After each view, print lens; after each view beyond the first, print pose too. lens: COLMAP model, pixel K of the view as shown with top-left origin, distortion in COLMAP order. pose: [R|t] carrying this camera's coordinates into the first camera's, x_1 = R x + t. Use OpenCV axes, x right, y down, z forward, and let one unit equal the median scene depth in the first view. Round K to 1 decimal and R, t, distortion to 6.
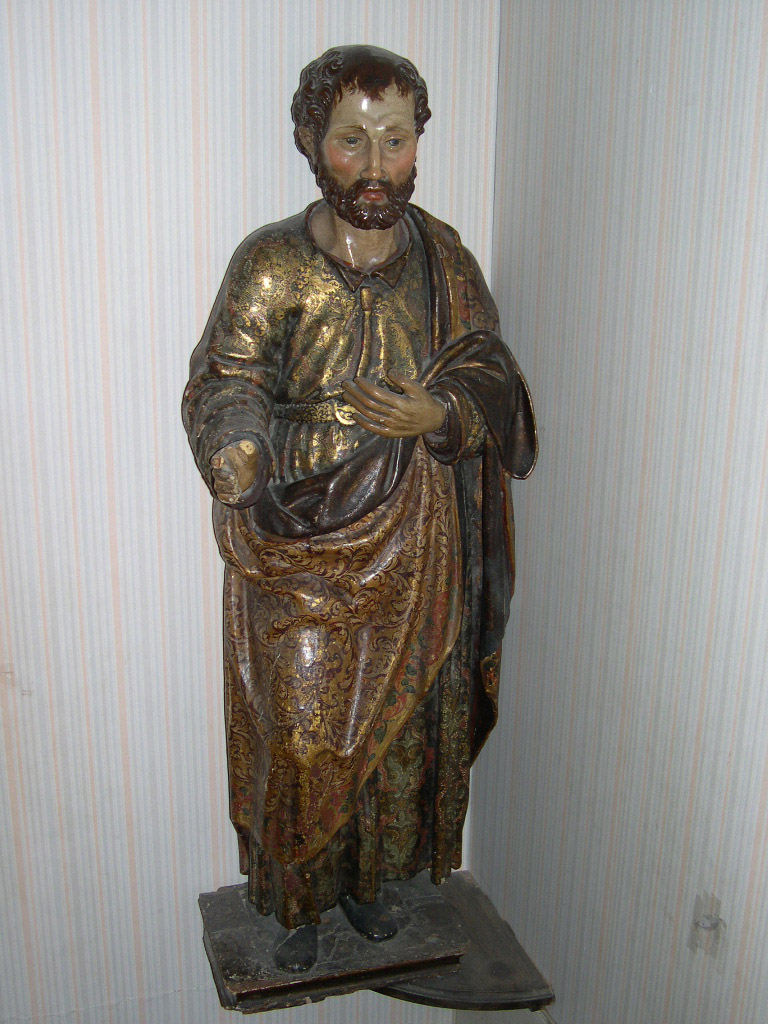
lens RADIAL K [[1306.9, 0, 384.2], [0, 1306.9, 512.4], [0, 0, 1]] dist [-0.152594, 0.000000]
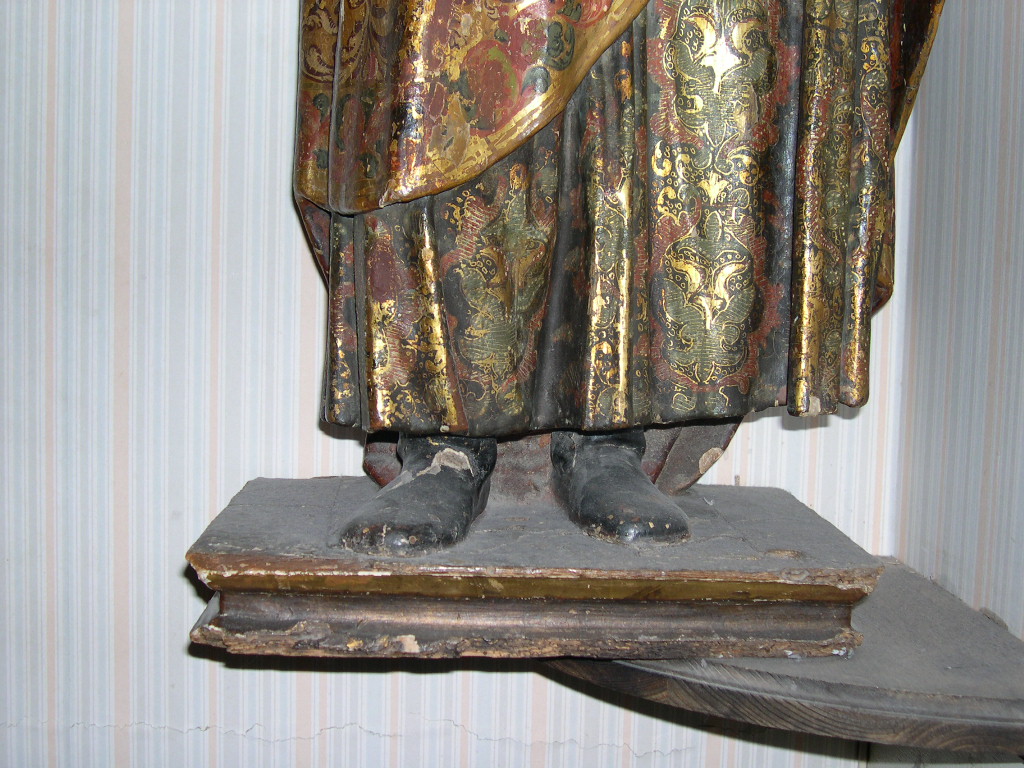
lens RADIAL K [[1306.9, 0, 513.1], [0, 1306.9, 382.8], [0, 0, 1]] dist [-0.152594, 0.000000]
pose [[0.967627, 0.032831, -0.250240, 0.055023], [-0.085846, 0.975199, -0.204005, 0.363880], [0.237336, 0.218883, 0.946447, 0.613615]]
